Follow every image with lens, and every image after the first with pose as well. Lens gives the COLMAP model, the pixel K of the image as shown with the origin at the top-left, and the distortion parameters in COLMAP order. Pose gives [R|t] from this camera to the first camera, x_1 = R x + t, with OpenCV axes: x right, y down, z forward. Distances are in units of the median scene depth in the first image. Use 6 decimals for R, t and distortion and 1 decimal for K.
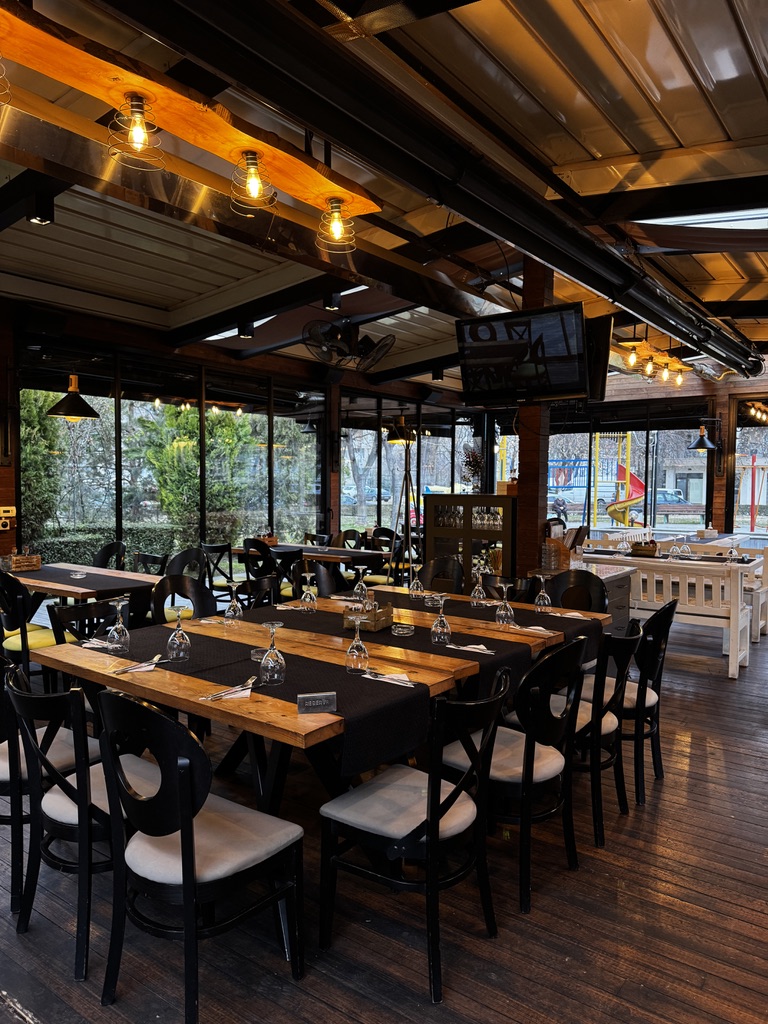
lens RADIAL K [[726.6, 0, 381.0], [0, 726.6, 512.0], [0, 0, 1]] dist [0.098238, -0.000204]
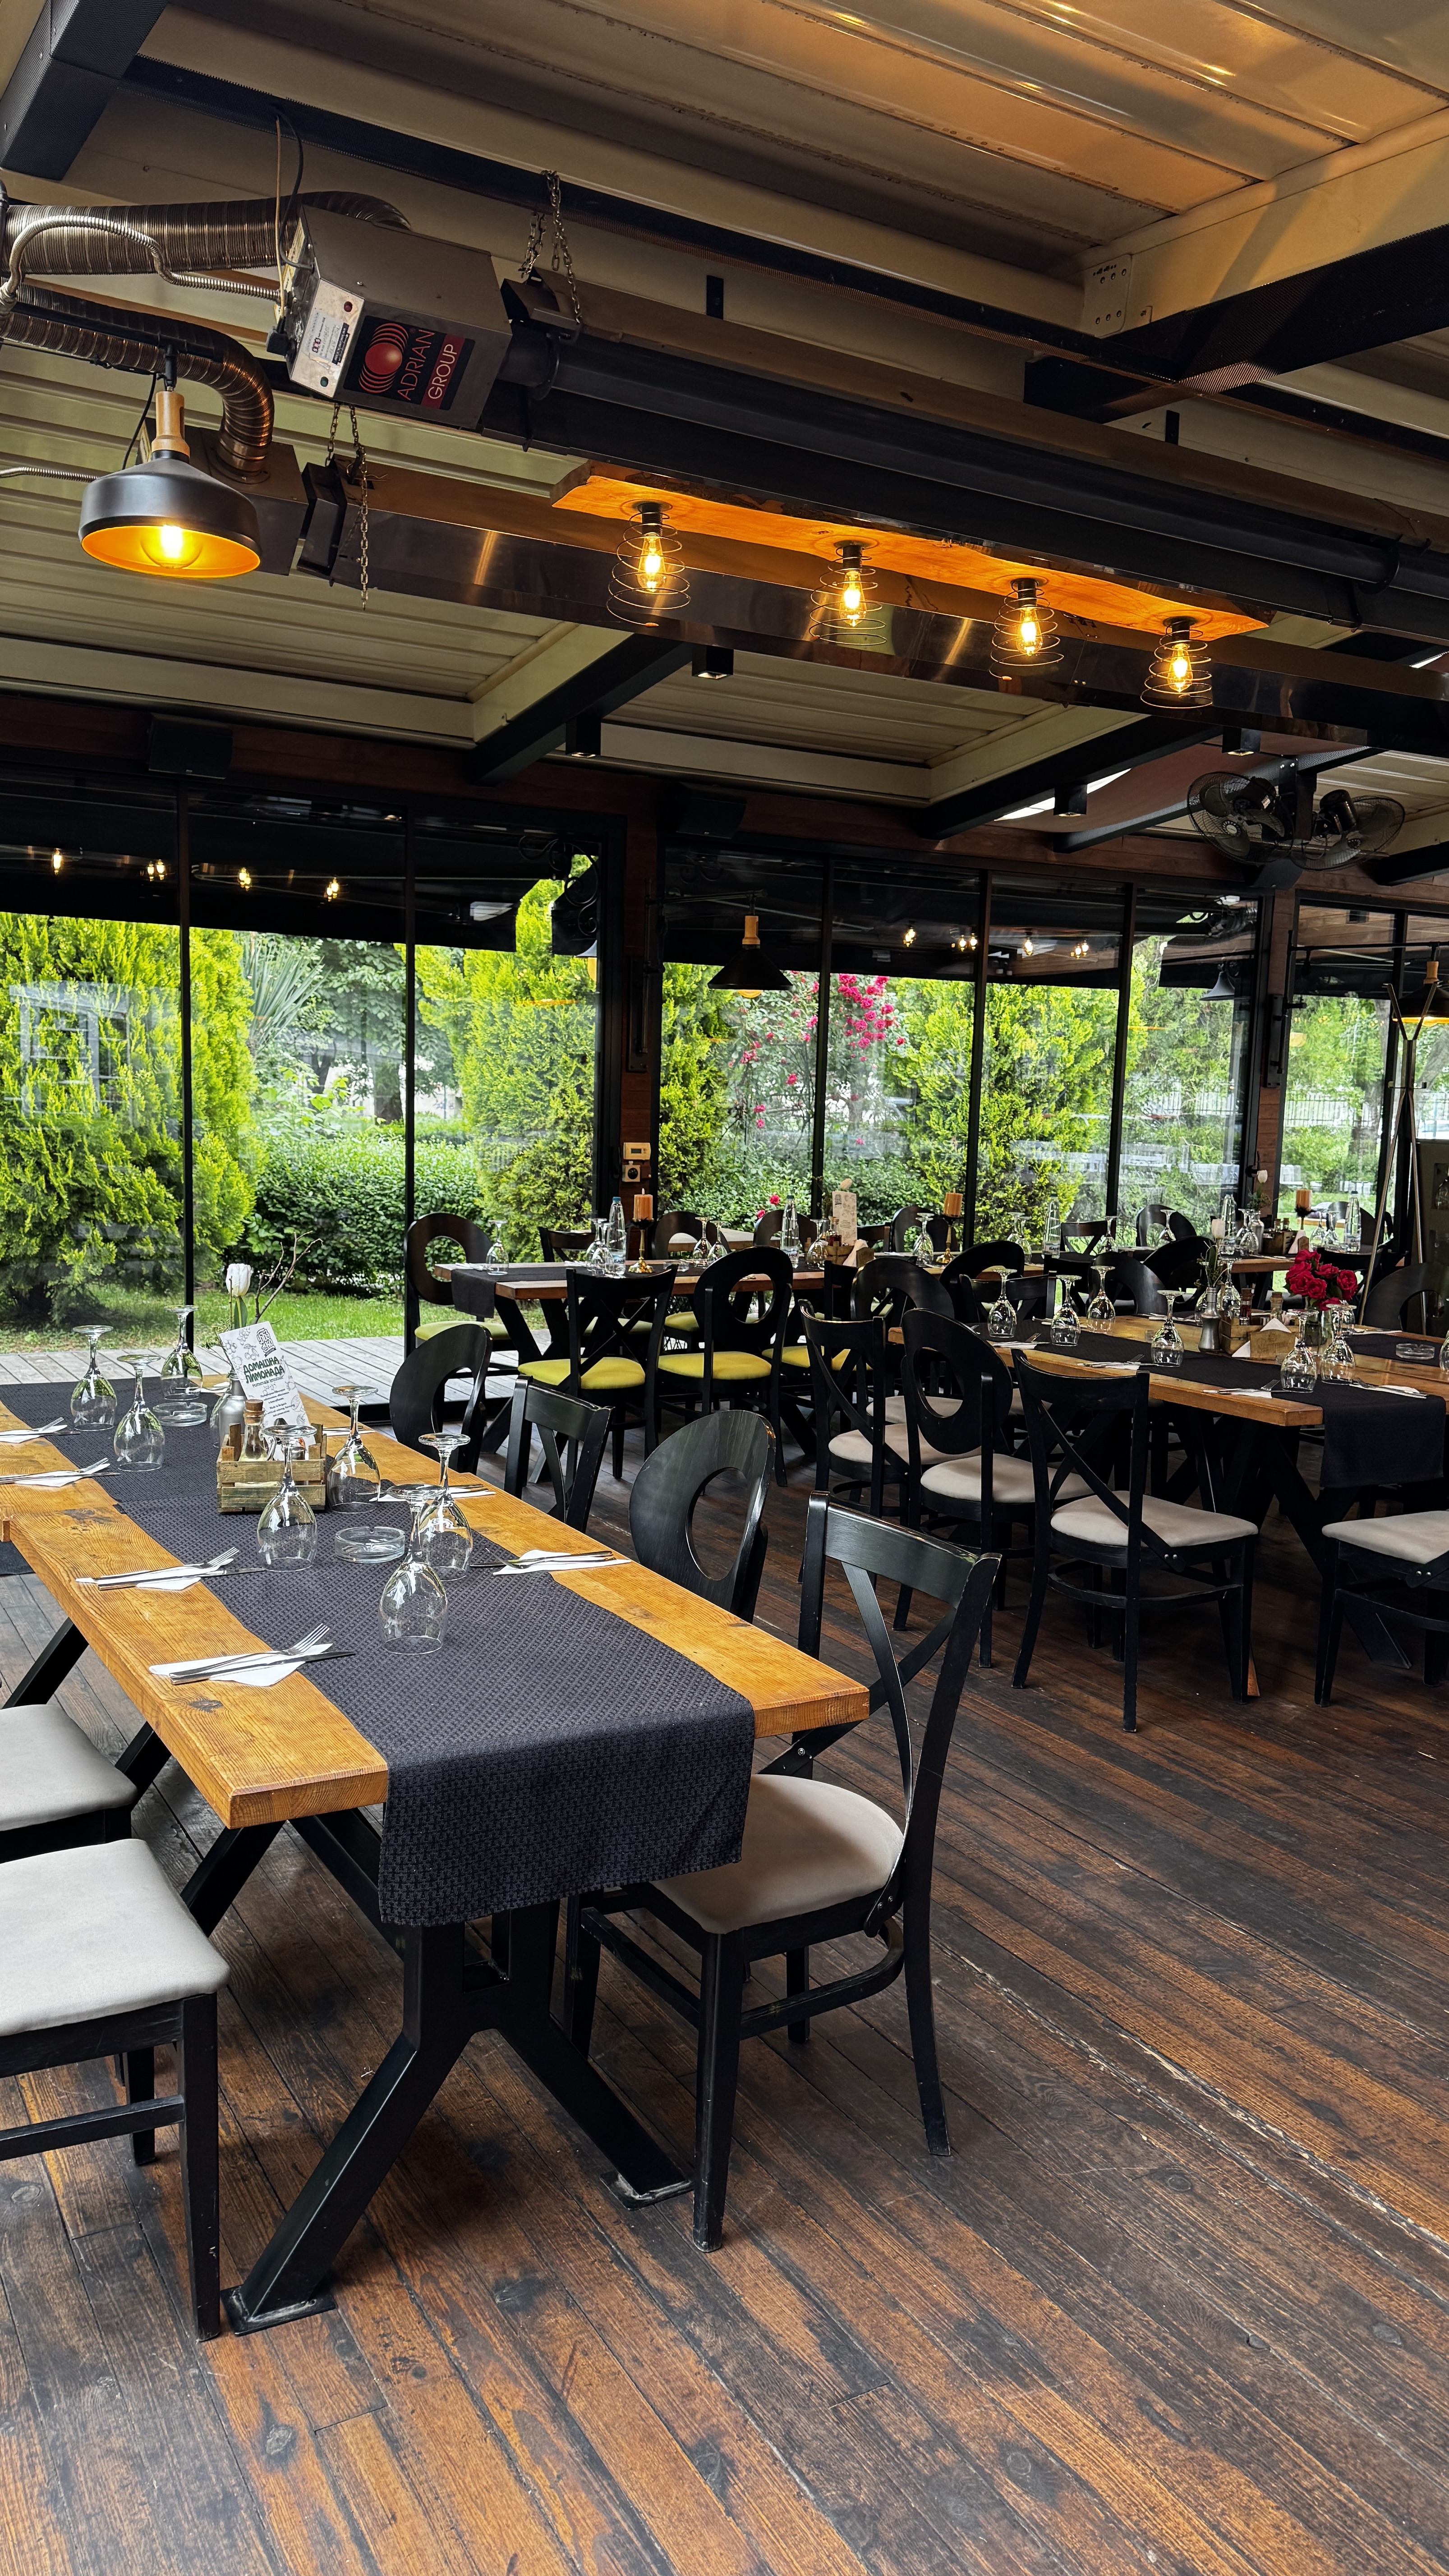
lens RADIAL K [[1838.8, 0, 724.5], [0, 1838.8, 1288.0], [0, 0, 1]] dist [0.129502, -0.166356]
pose [[0.916437, 0.062731, -0.395233, 0.121030], [-0.038169, 0.996837, 0.069714, 0.003385], [0.398356, -0.048803, 0.915932, -0.268821]]
